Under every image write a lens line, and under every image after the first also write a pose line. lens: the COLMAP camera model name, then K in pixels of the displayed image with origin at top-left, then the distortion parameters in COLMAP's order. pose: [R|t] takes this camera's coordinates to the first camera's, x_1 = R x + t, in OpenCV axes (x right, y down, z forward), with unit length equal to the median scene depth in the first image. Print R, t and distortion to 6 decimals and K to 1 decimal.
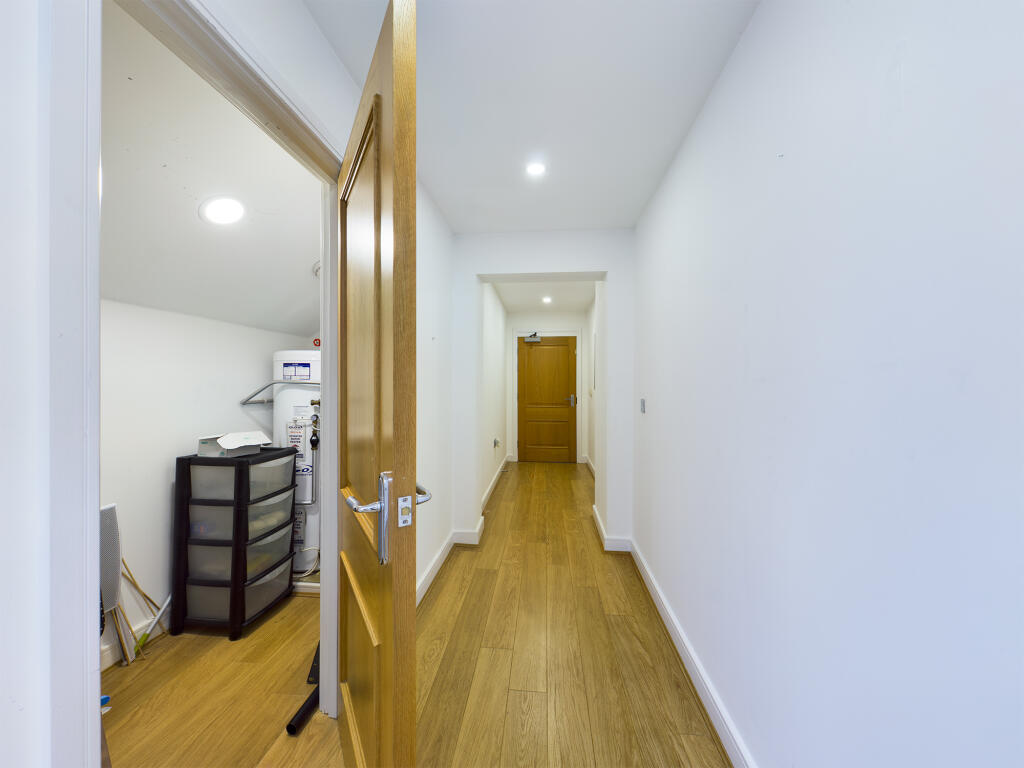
lens RADIAL K [[375.6, 0, 512.3], [0, 375.6, 385.1], [0, 0, 1]] dist [0.002202, 0.000036]
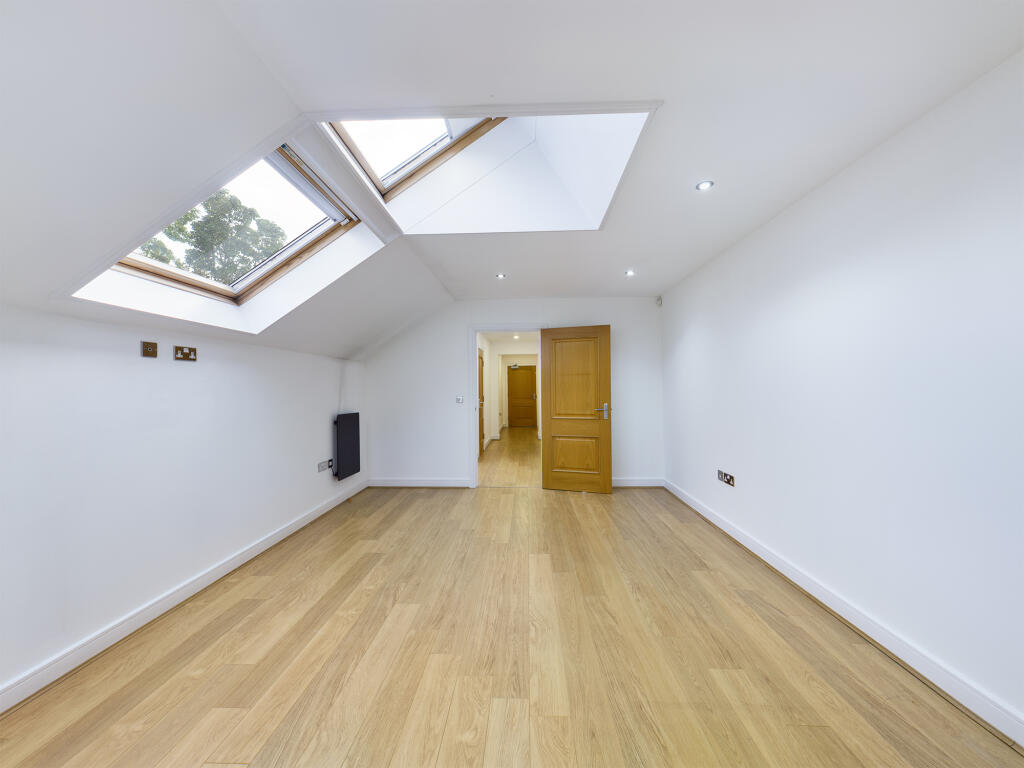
lens RADIAL K [[375.6, 0, 512.2], [0, 375.6, 386.2], [0, 0, 1]] dist [0.002202, 0.000036]
pose [[0.998607, -0.011175, 0.051569, -0.066650], [0.011506, 0.999915, -0.006123, -0.004349], [-0.051496, 0.006708, 0.998651, -1.046684]]
